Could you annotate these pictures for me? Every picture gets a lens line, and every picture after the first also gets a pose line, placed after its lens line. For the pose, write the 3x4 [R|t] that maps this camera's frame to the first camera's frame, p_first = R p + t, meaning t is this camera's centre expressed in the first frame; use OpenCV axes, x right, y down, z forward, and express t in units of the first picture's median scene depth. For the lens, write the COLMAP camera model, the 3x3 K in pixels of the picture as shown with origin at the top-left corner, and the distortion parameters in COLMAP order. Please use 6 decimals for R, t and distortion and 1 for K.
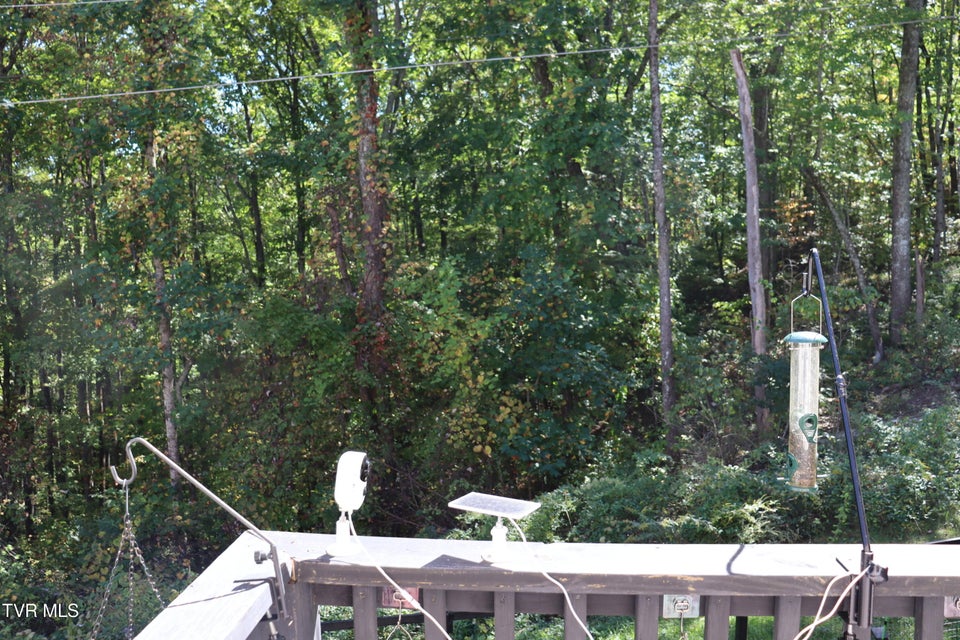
lens RADIAL K [[791.2, 0, 478.2], [0, 791.2, 312.8], [0, 0, 1]] dist [-0.180064, 0.164632]
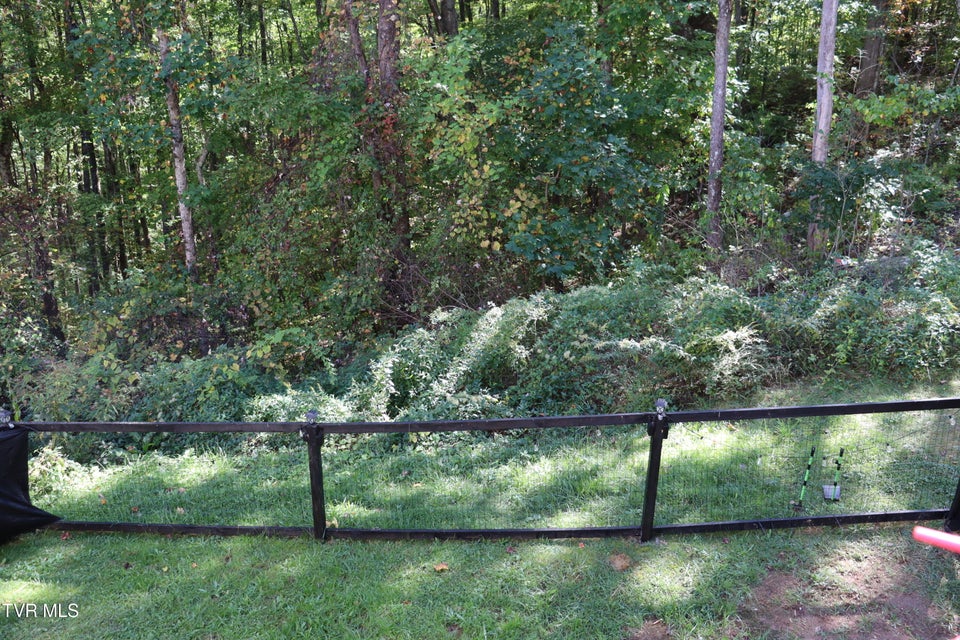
lens RADIAL K [[791.2, 0, 478.2], [0, 791.2, 312.8], [0, 0, 1]] dist [-0.180064, 0.164632]
pose [[0.989400, 0.070793, -0.126790, 0.107206], [-0.035472, 0.964491, 0.261723, 0.006060], [0.140816, -0.254451, 0.956779, 0.076264]]
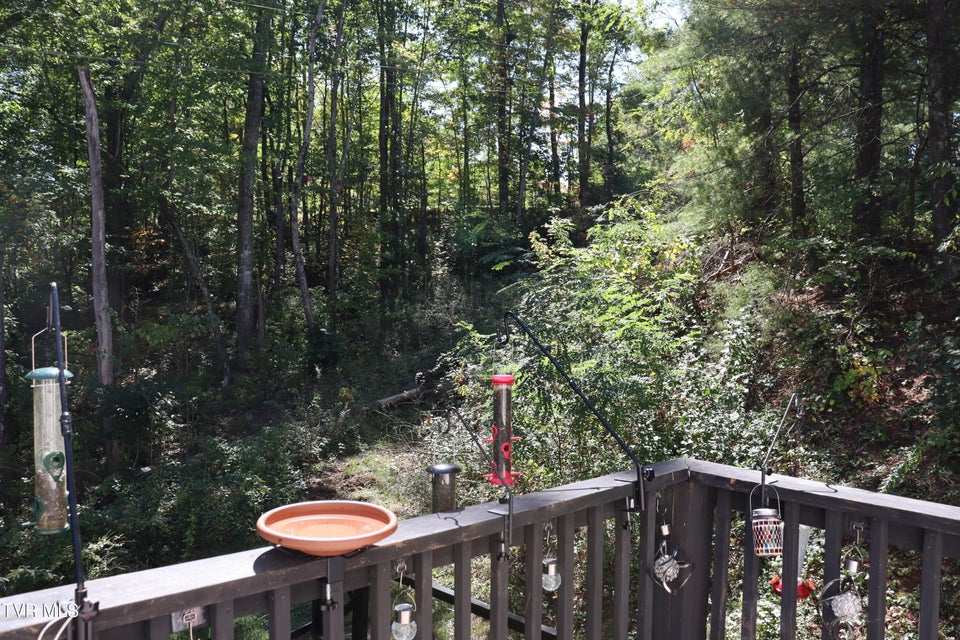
lens RADIAL K [[791.2, 0, 478.2], [0, 791.2, 312.8], [0, 0, 1]] dist [-0.180064, 0.164632]
pose [[0.704177, 0.003573, 0.710016, 0.012180], [0.021609, 0.999416, -0.026460, -0.000705], [-0.709696, 0.033975, 0.703689, -0.005544]]
